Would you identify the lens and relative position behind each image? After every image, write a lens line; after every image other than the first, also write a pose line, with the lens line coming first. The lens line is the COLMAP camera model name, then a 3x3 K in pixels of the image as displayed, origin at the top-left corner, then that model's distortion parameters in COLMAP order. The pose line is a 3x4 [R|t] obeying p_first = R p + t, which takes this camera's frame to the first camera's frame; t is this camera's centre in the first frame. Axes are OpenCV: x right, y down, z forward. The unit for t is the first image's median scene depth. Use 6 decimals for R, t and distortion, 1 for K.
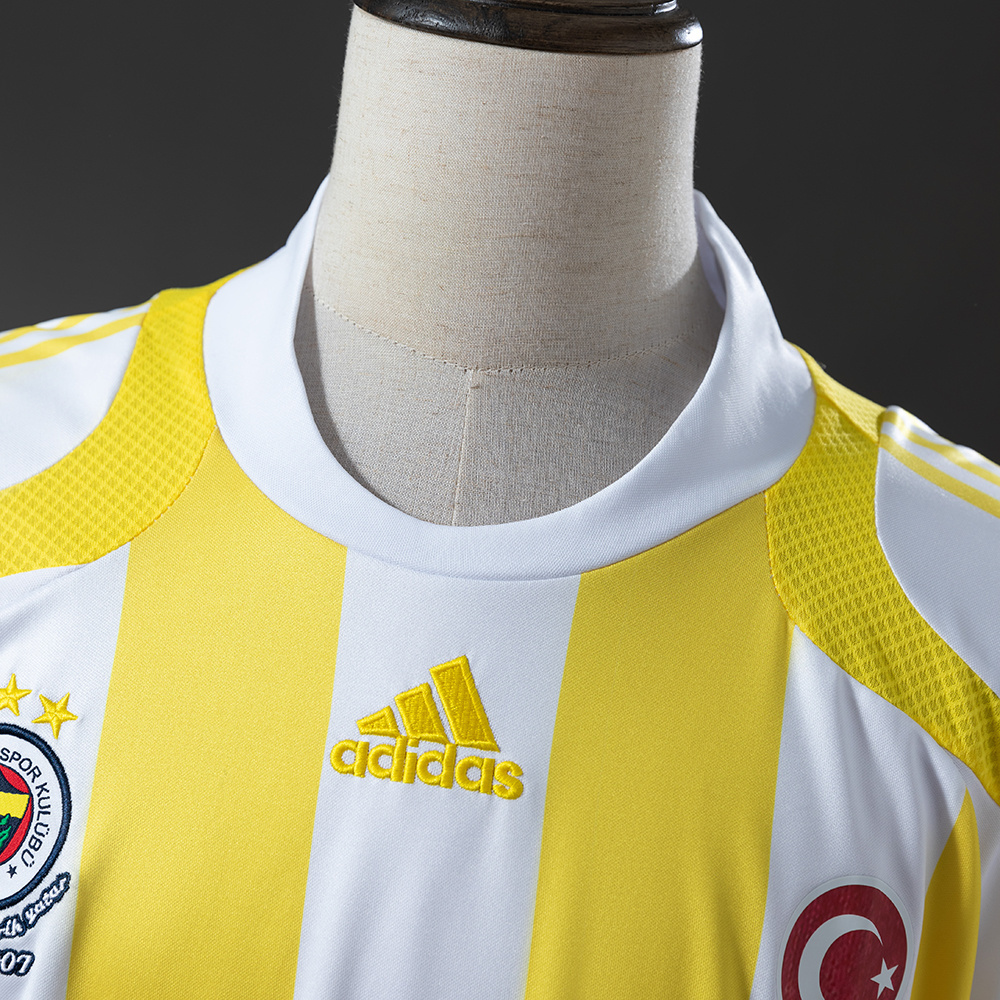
lens RADIAL K [[2786.3, 0, 500.8], [0, 2786.3, 500.4], [0, 0, 1]] dist [0.201816, 0.000000]
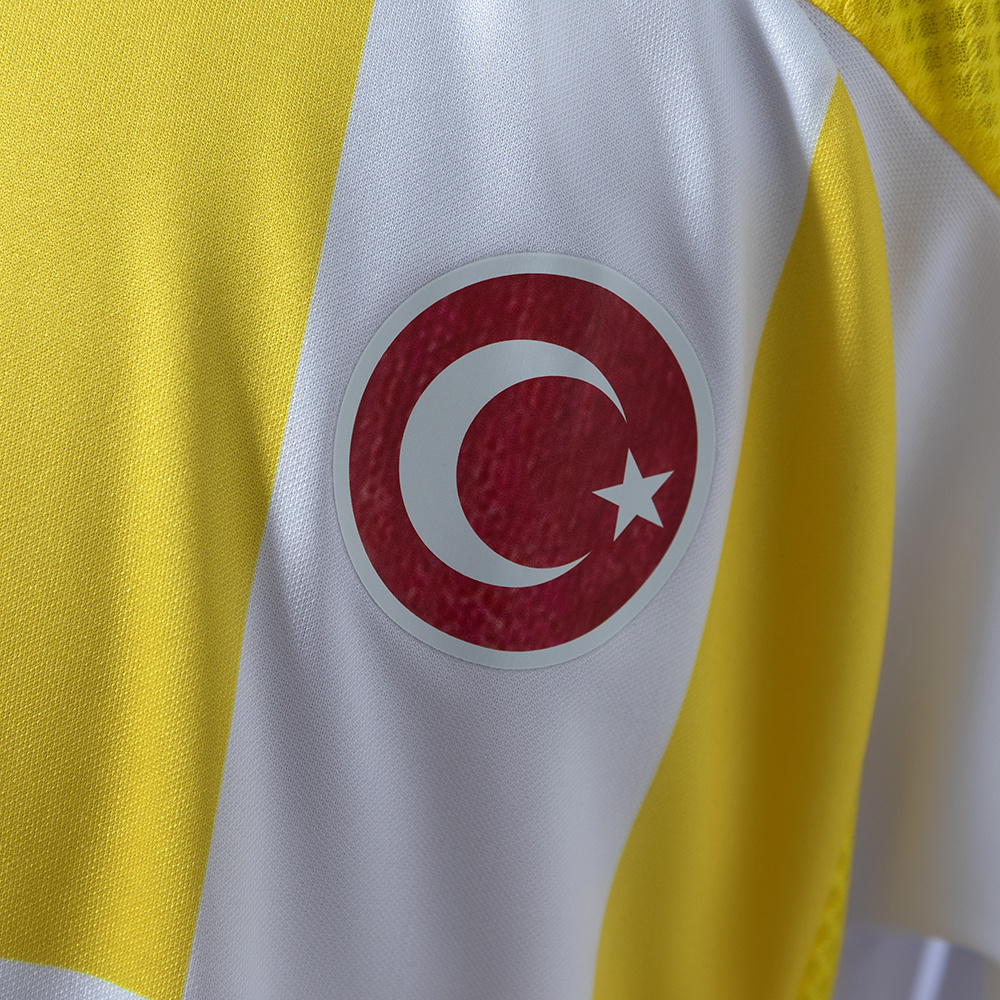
lens RADIAL K [[2229.2, 0, 500.6], [0, 2229.2, 498.6], [0, 0, 1]] dist [0.014704, 0.000000]
pose [[0.940638, 0.023587, -0.338591, 0.236190], [-0.022245, 0.999722, 0.007844, 0.167221], [0.338682, 0.000153, 0.940901, 0.653698]]
